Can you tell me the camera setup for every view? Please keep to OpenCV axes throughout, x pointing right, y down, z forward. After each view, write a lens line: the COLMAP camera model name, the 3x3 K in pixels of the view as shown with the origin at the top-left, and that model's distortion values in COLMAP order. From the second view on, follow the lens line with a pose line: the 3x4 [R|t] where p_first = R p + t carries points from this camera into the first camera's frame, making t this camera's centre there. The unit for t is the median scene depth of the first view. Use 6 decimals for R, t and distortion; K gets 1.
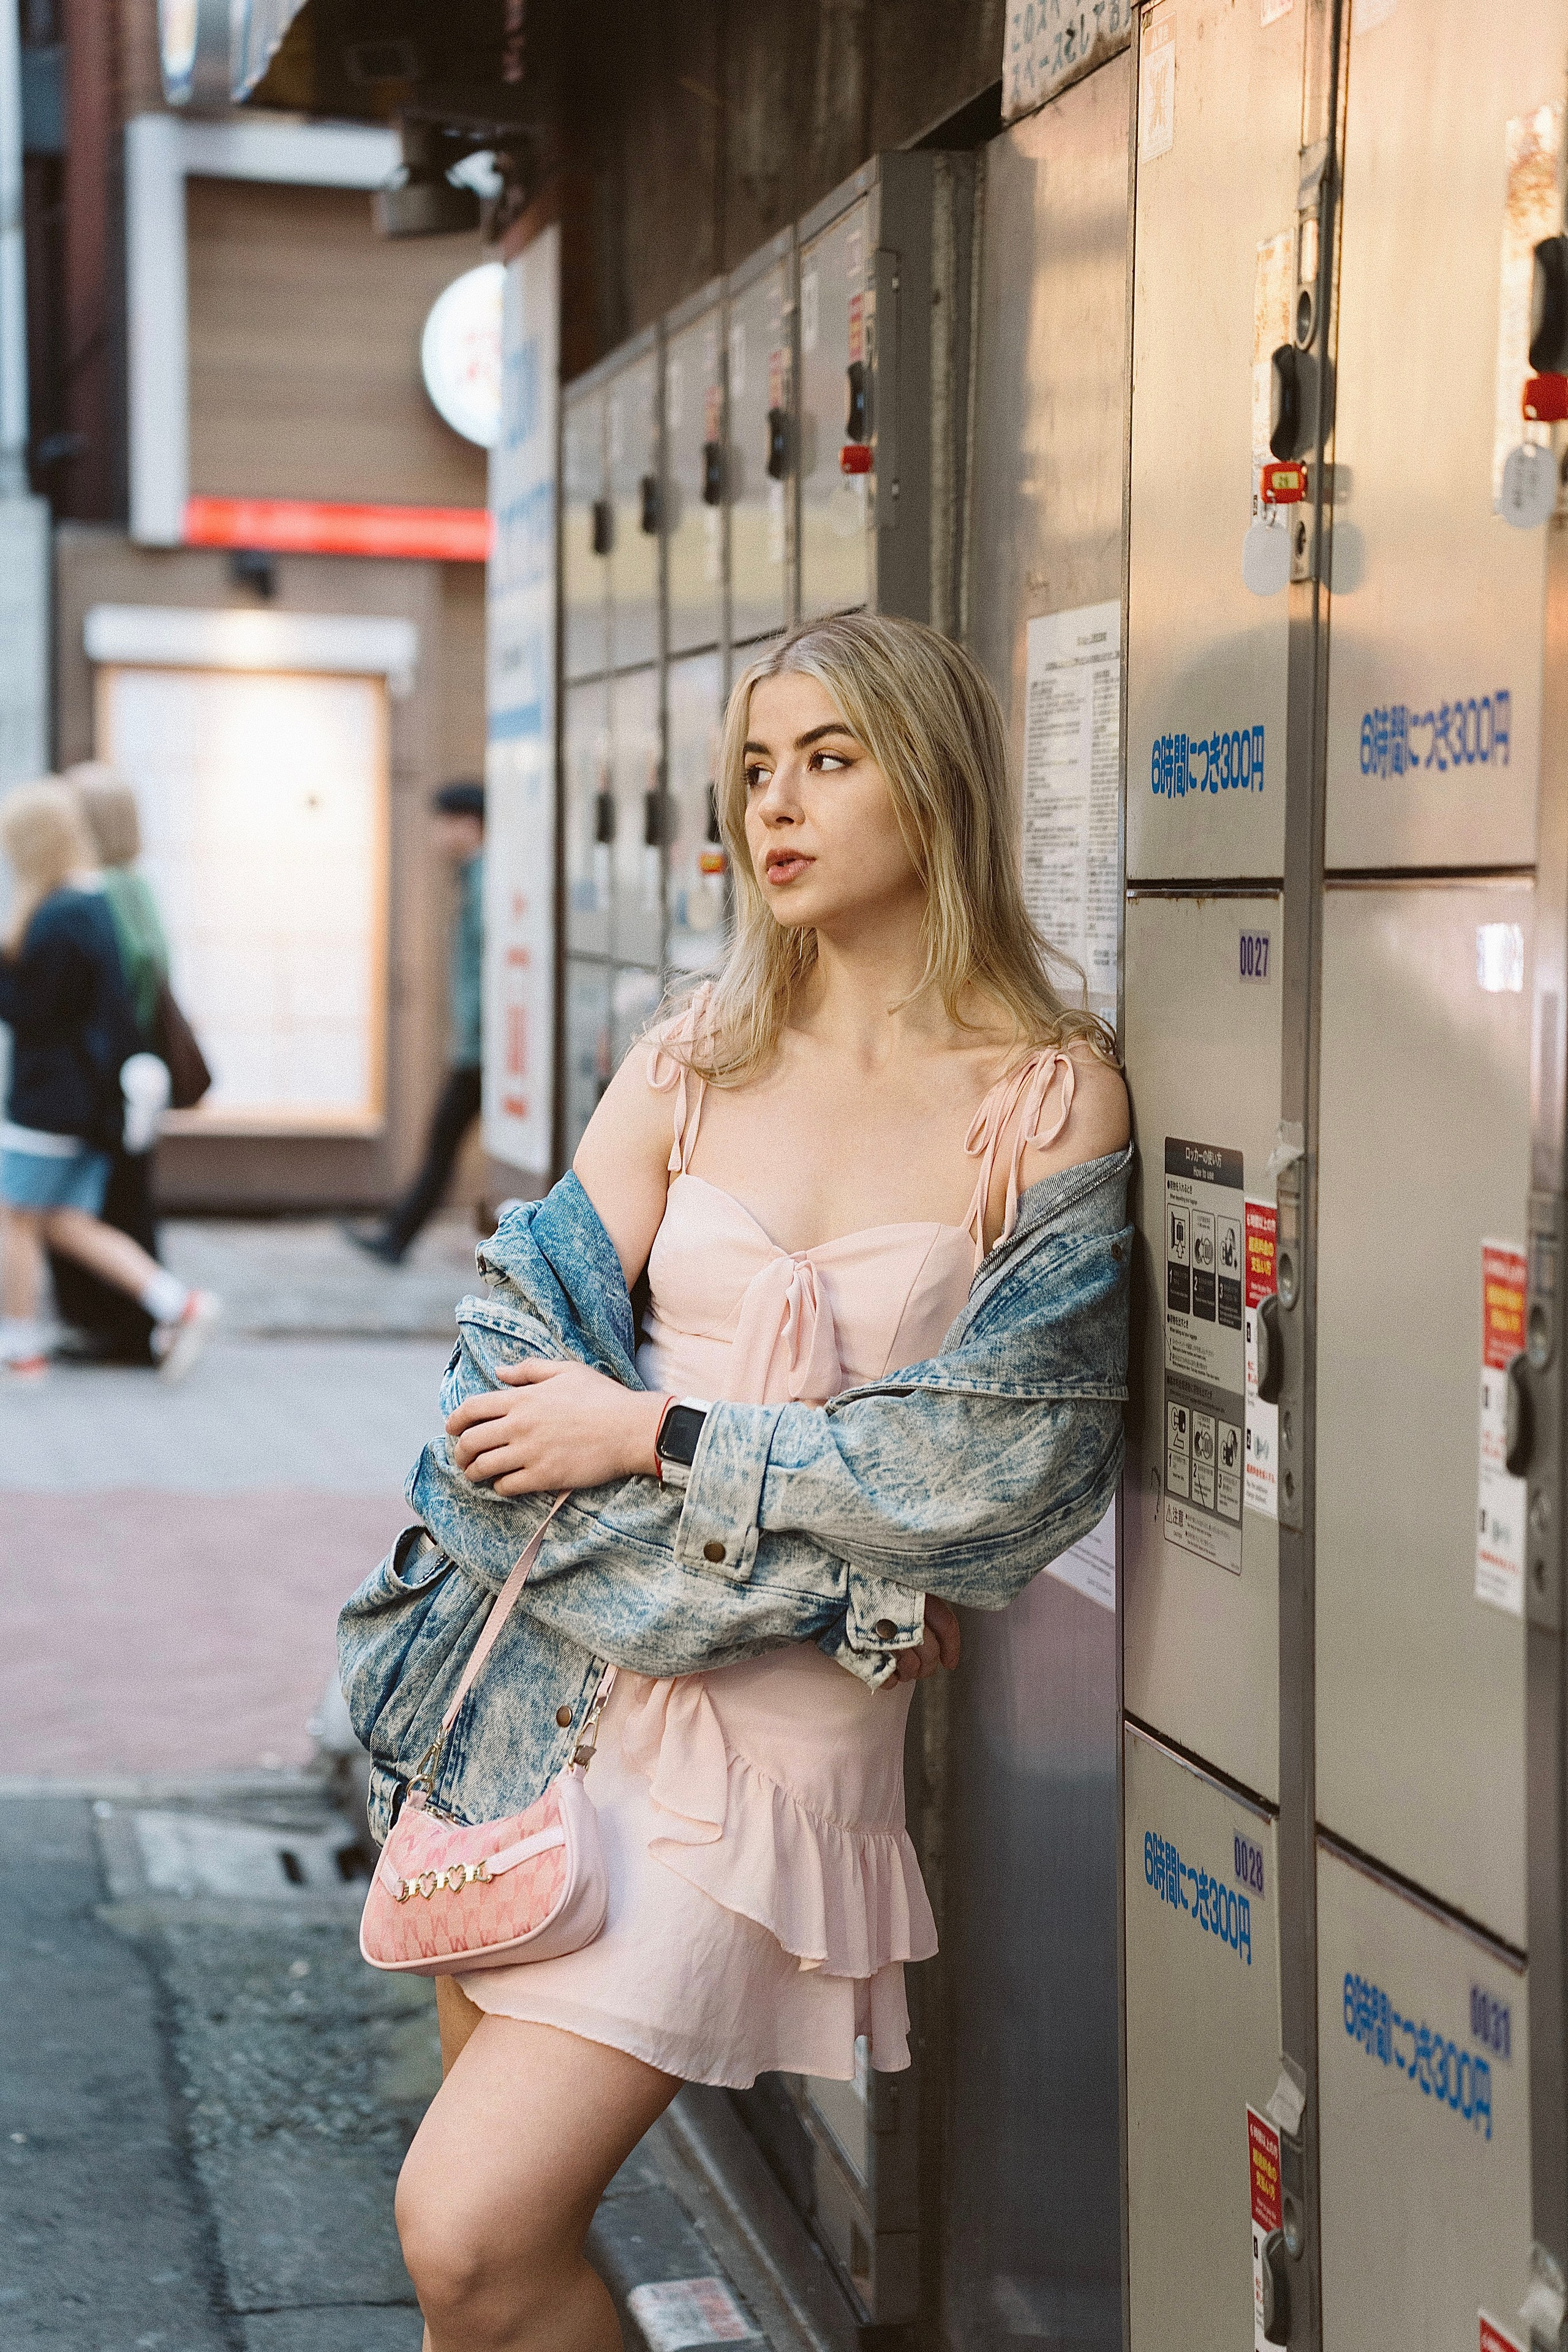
lens RADIAL K [[4880.4, 0, 781.4], [0, 4880.4, 1222.1], [0, 0, 1]] dist [0.512369, 0.054043]
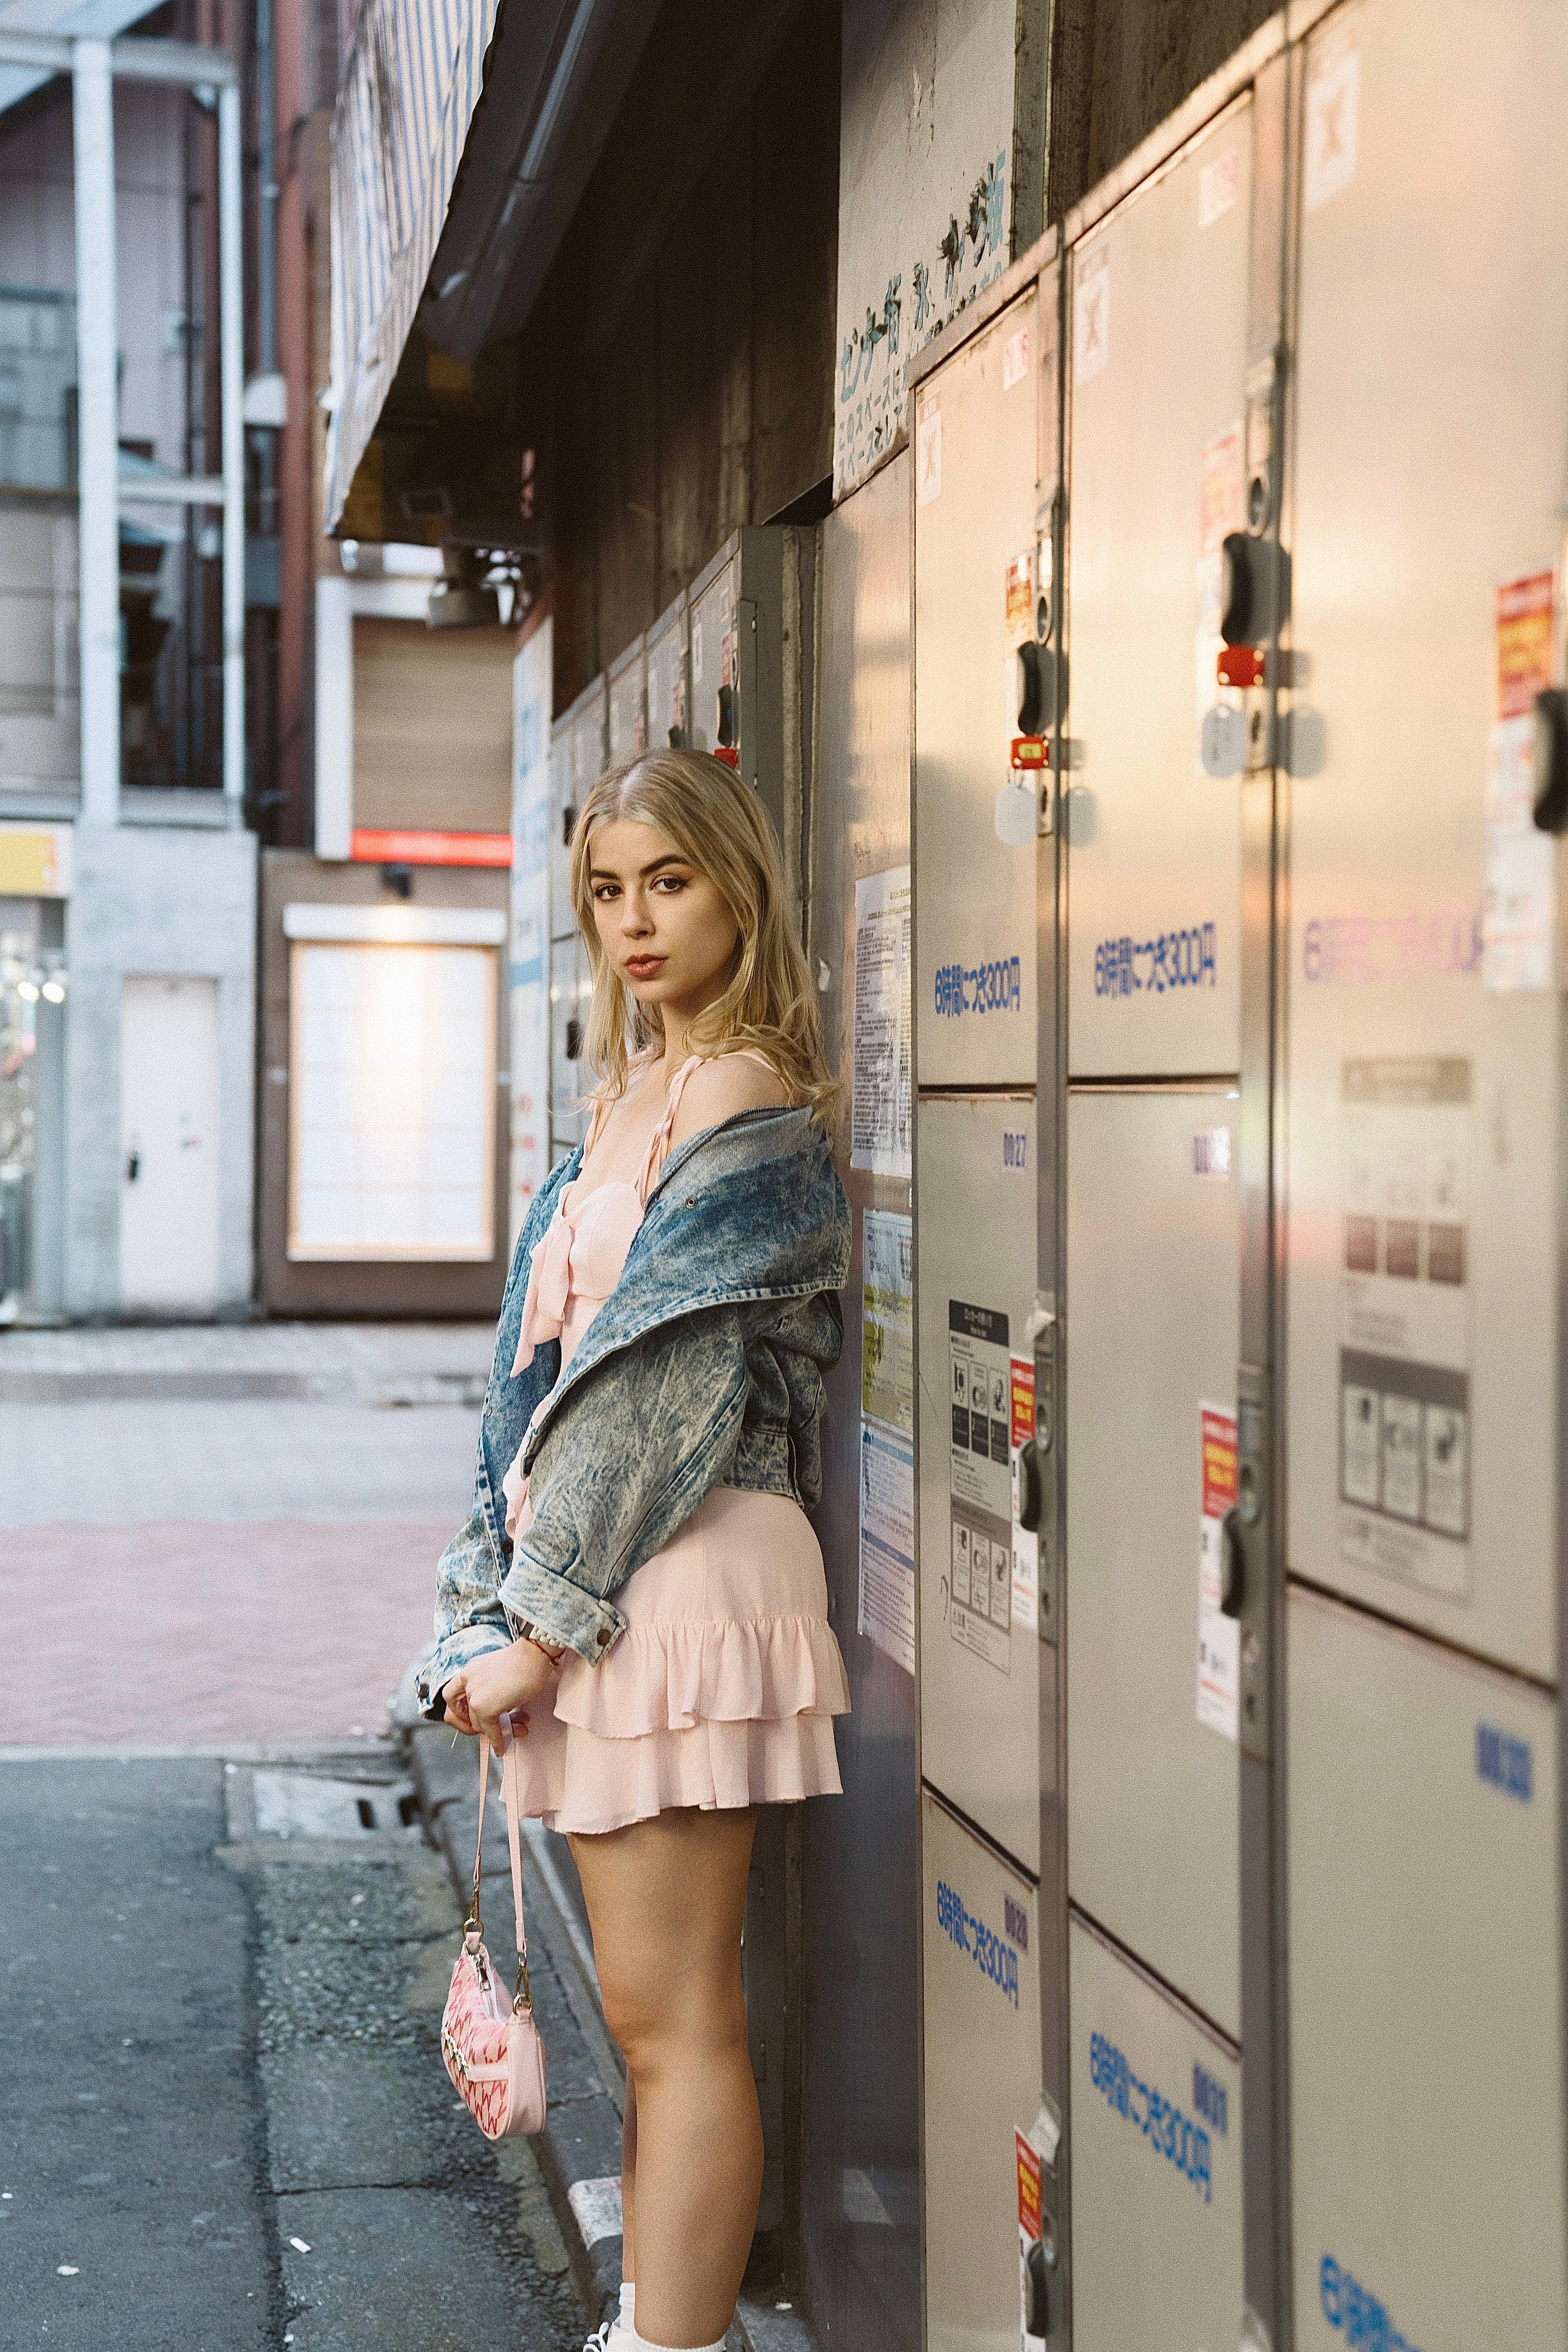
lens RADIAL K [[3389.7, 0, 784.0], [0, 3389.7, 1176.0], [0, 0, 1]] dist [0.127774, 0.085295]
pose [[0.999971, -0.004388, 0.006269, 0.032151], [0.004652, 0.999075, -0.042743, -0.011956], [-0.006076, 0.042771, 0.999066, 0.167775]]
